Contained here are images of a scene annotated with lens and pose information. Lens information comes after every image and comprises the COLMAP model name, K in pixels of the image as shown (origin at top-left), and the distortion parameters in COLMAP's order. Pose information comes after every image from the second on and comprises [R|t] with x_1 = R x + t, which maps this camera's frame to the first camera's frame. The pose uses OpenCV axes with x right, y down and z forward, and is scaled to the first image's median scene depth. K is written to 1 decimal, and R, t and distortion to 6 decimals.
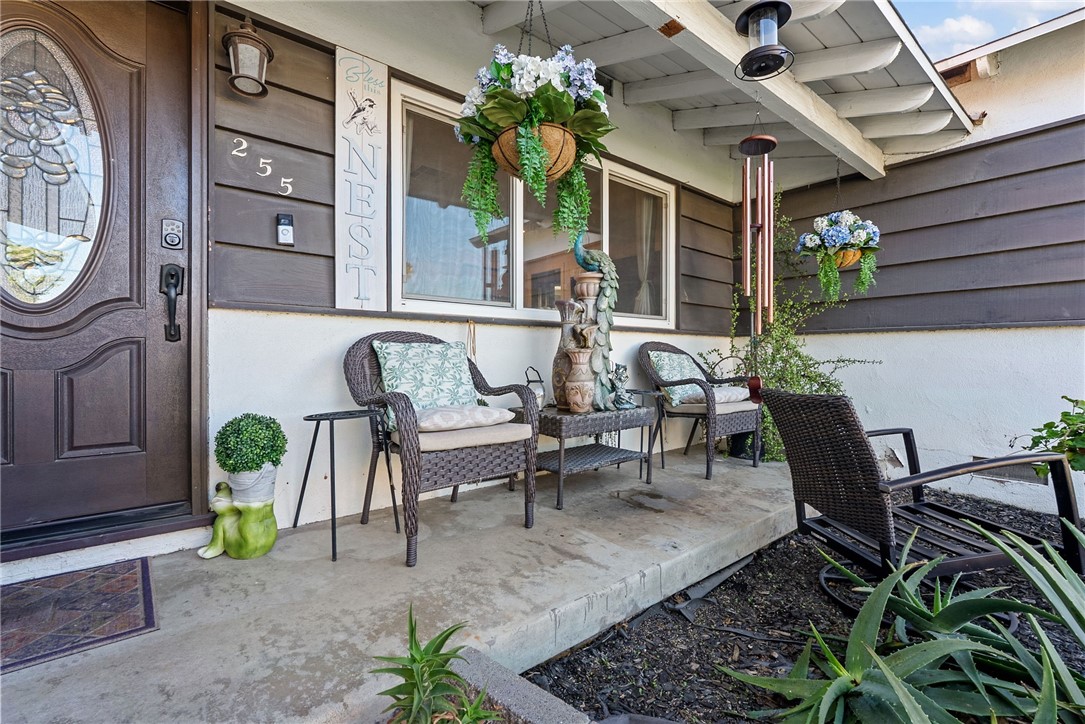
lens RADIAL K [[483.0, 0, 542.5], [0, 483.0, 362.0], [0, 0, 1]] dist [-0.011303, 0.000170]
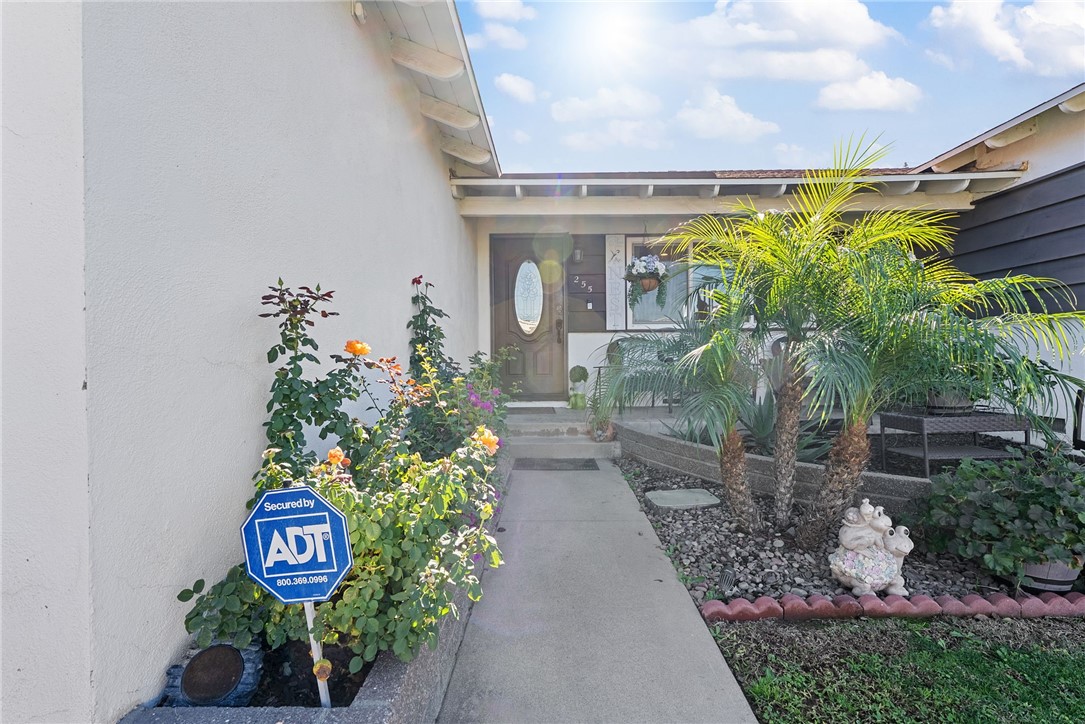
lens RADIAL K [[477.1, 0, 541.3], [0, 477.1, 351.3], [0, 0, 1]] dist [-0.015279, 0.003682]
pose [[0.763505, -0.010610, -0.645715, 1.051940], [0.005403, 0.999935, -0.010042, 0.036903], [0.645780, 0.004178, 0.763512, -1.330302]]
